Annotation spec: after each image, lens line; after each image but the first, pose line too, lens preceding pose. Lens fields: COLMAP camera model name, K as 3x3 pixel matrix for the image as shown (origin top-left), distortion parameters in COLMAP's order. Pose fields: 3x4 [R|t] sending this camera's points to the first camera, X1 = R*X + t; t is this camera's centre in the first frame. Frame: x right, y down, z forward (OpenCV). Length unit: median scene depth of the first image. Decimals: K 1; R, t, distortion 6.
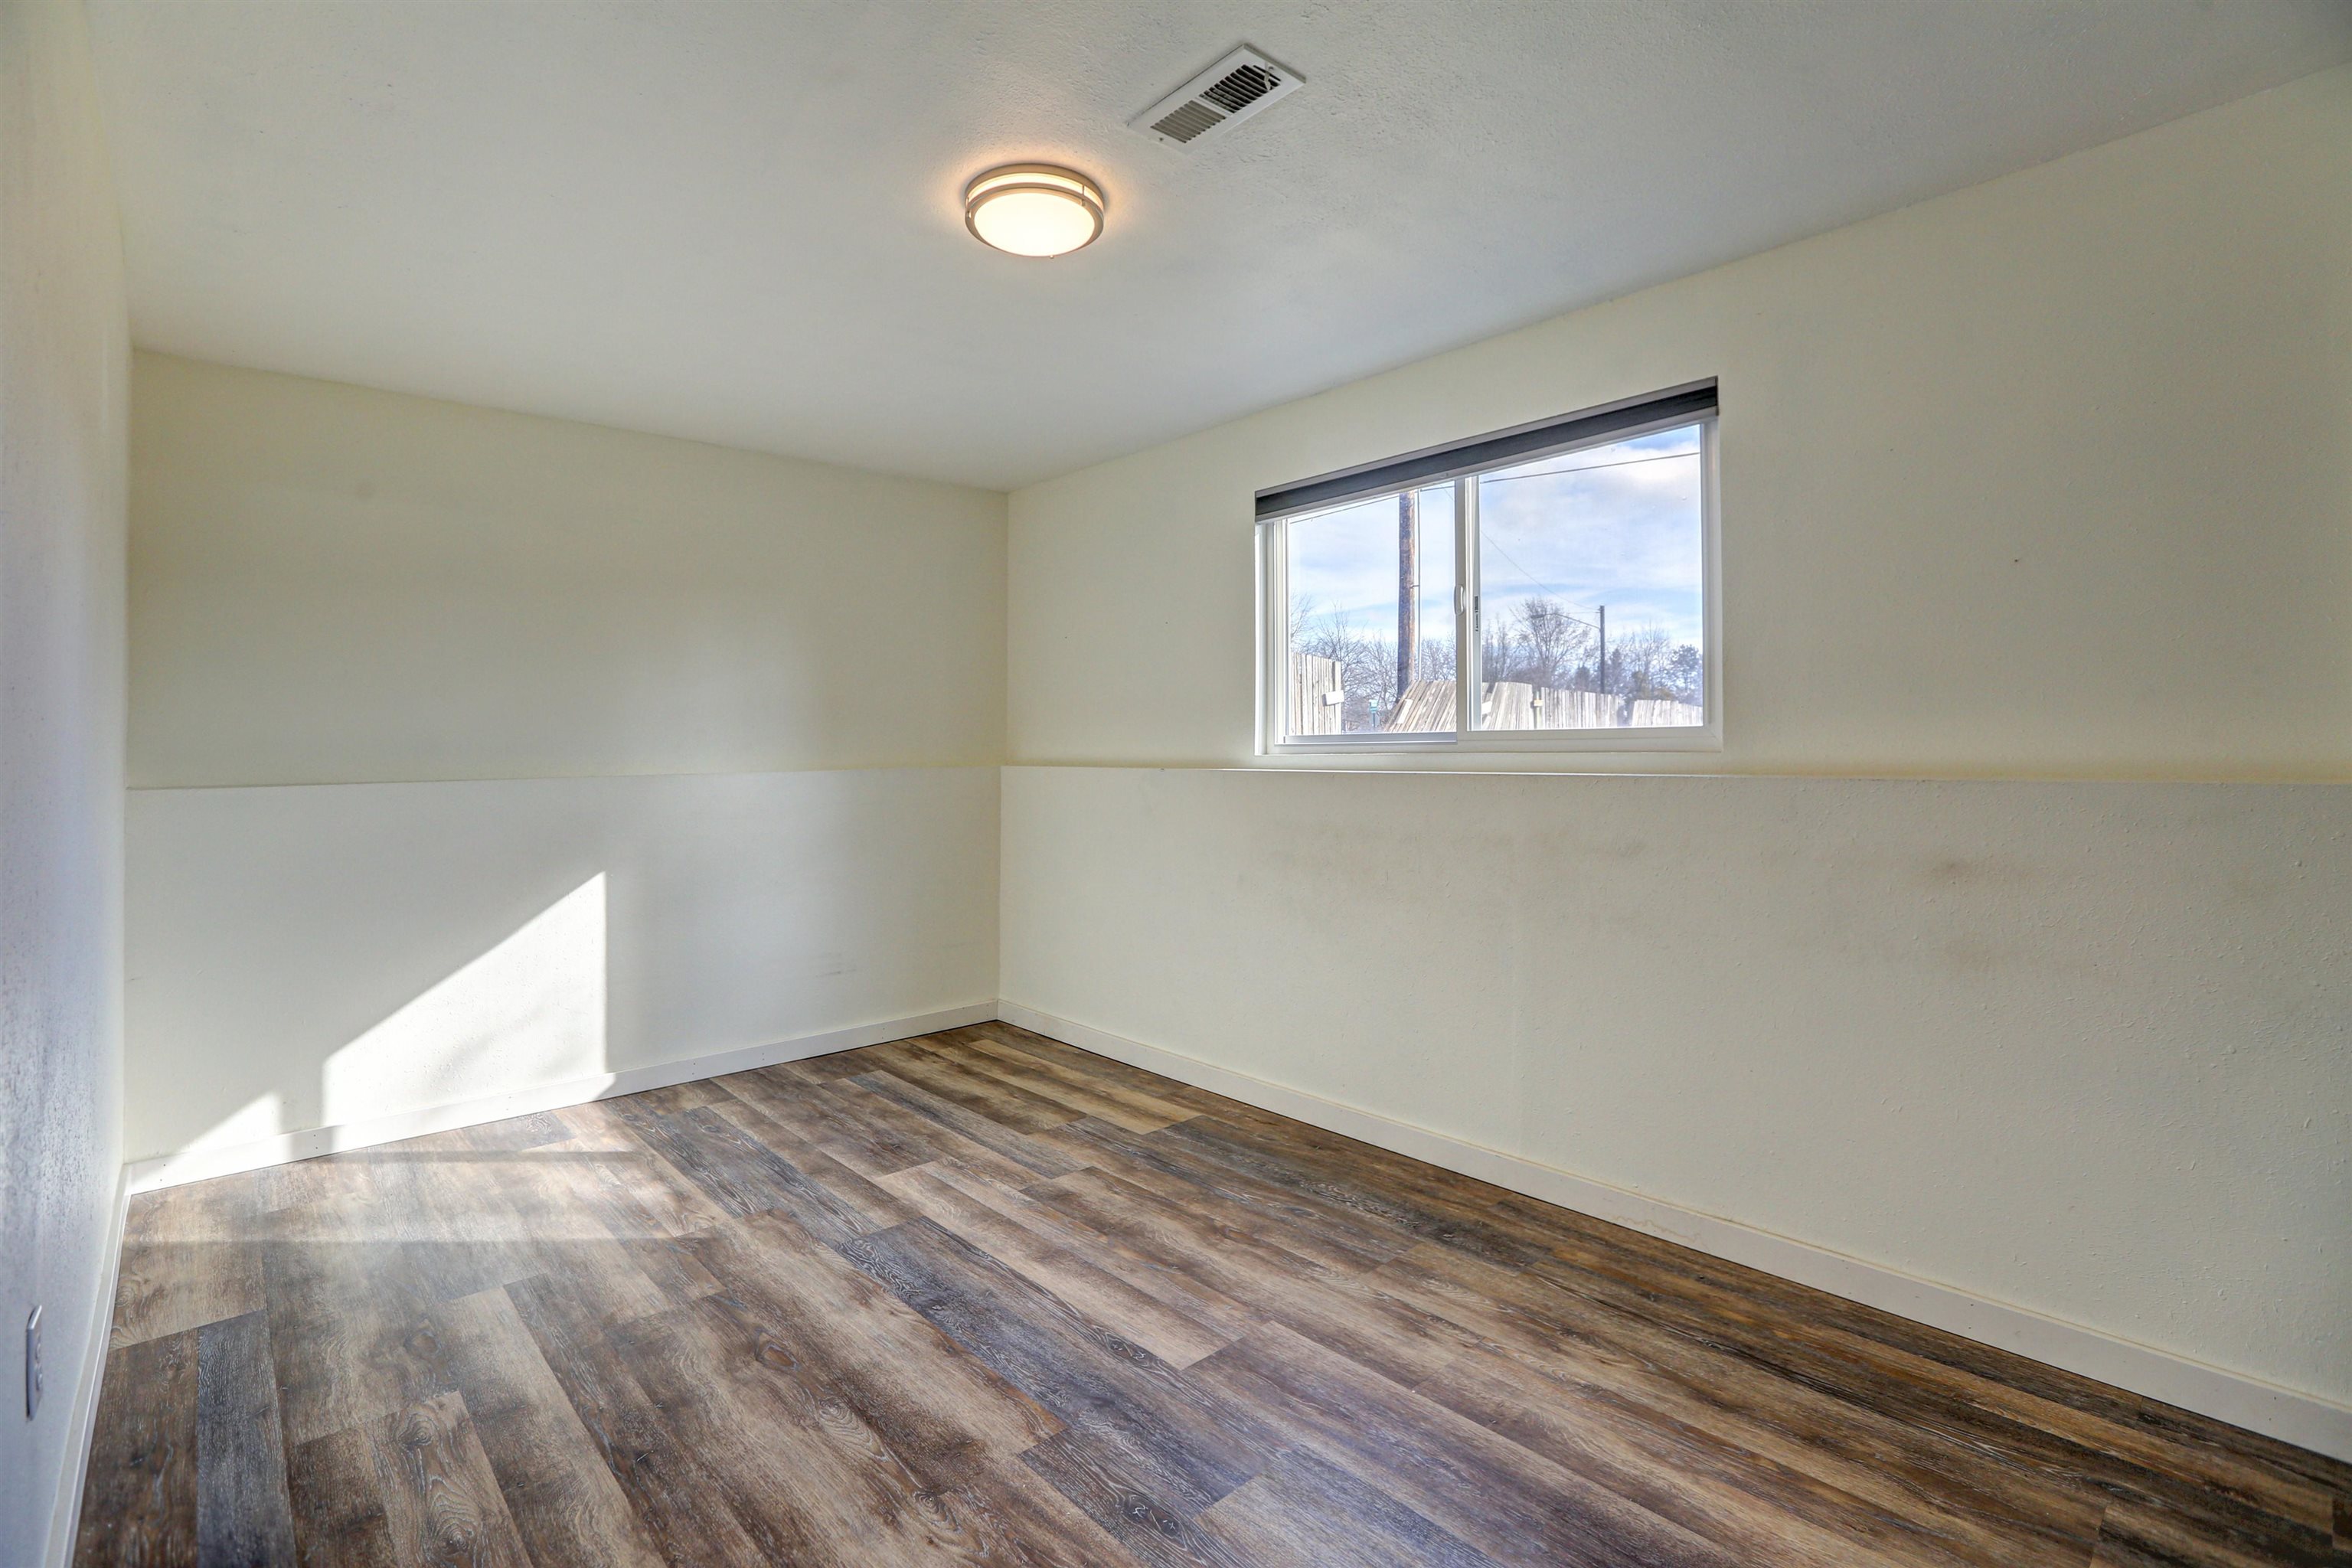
lens RADIAL K [[1105.4, 0, 1160.6], [0, 1105.4, 754.3], [0, 0, 1]] dist [-0.062020, 0.025821]
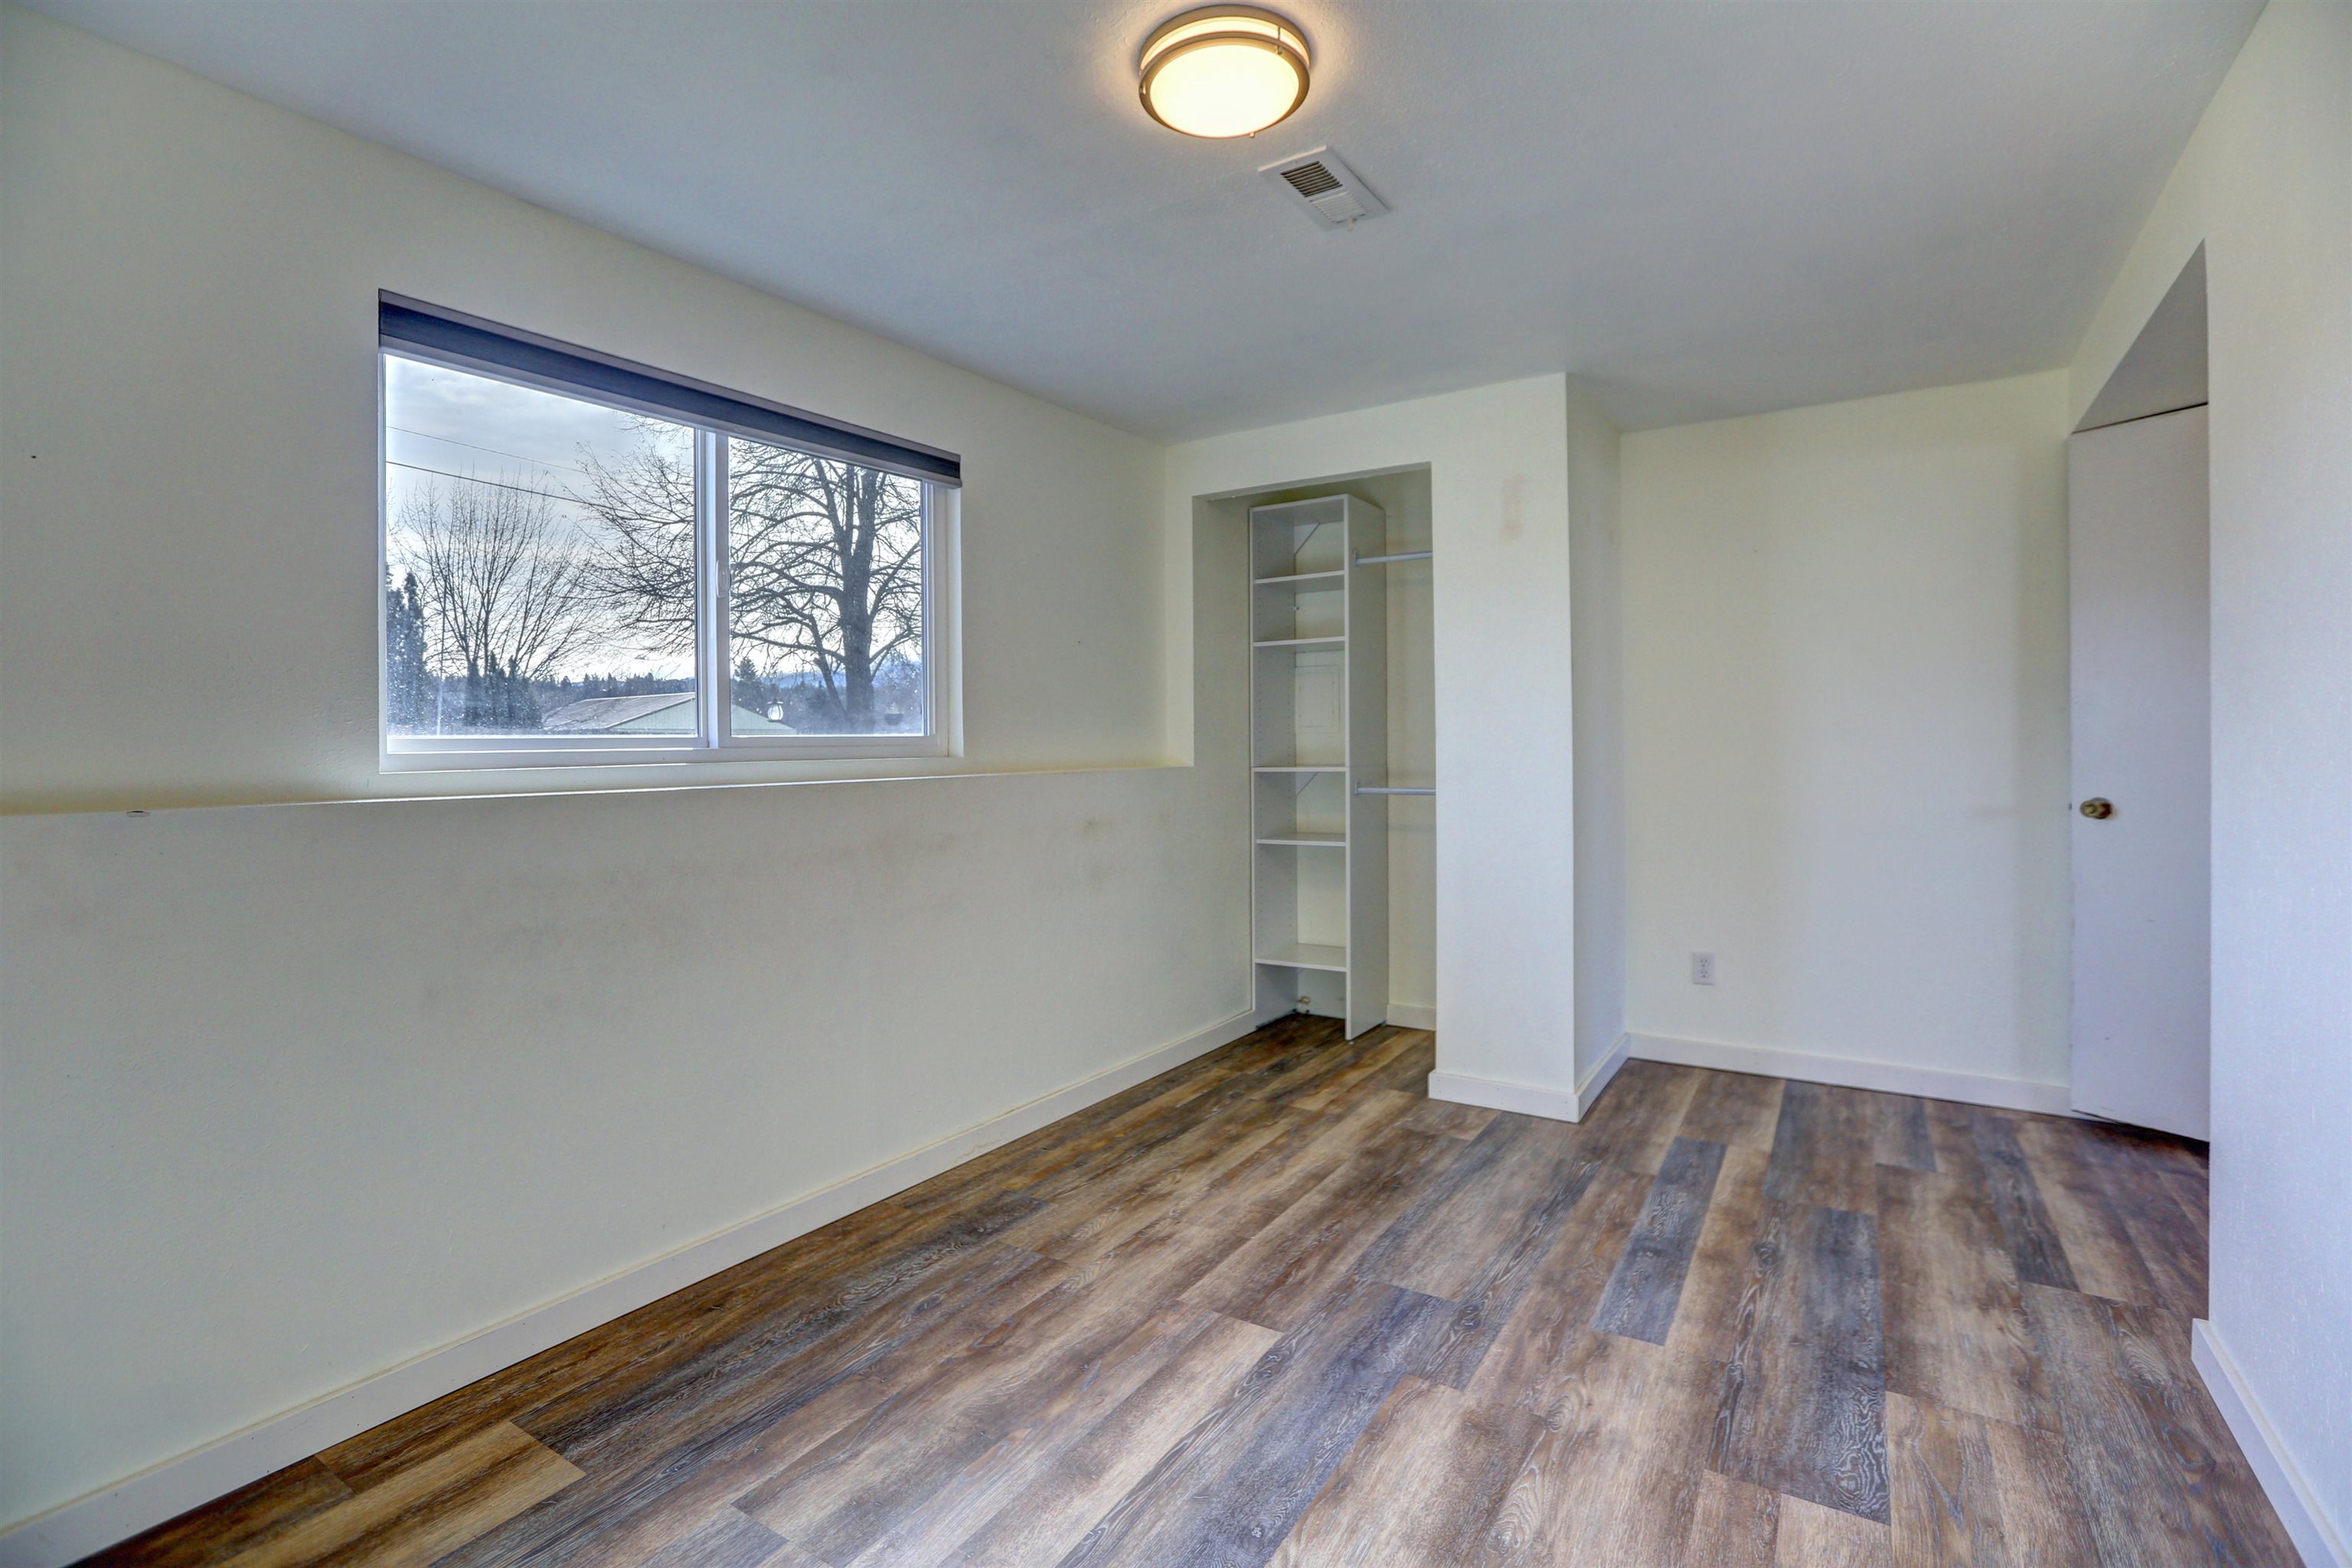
lens RADIAL K [[1105.4, 0, 1160.6], [0, 1105.4, 754.3], [0, 0, 1]] dist [-0.062020, 0.025821]
pose [[-0.274631, 0.006103, 0.961530, -0.922389], [0.020875, 0.999782, -0.000383, -0.005644], [-0.961323, 0.019967, -0.274699, 1.314171]]
